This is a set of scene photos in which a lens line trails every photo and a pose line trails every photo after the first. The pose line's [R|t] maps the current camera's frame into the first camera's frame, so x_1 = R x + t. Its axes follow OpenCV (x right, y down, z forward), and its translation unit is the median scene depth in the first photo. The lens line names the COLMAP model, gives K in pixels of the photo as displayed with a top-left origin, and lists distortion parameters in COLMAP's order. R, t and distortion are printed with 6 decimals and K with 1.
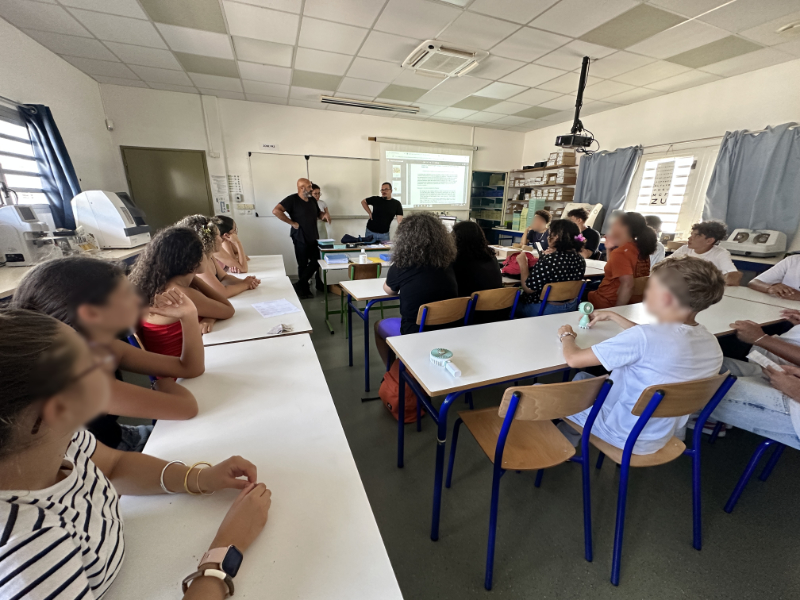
lens RADIAL K [[321.2, 0, 400.0], [0, 321.2, 300.0], [0, 0, 1]] dist [-0.000029, 0.000371]
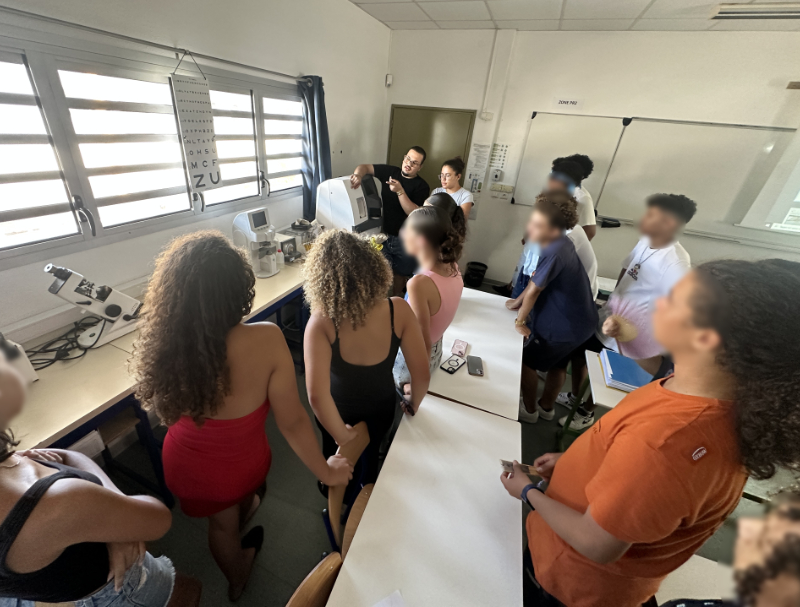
lens RADIAL K [[354.1, 0, 372.9], [0, 354.1, 300.2], [0, 0, 1]] dist [-0.000459, 0.000593]
pose [[0.716867, 0.345543, -0.605559, -0.146899], [-0.267375, 0.938390, 0.218940, -0.192355], [0.643904, 0.004961, 0.765090, 0.247320]]
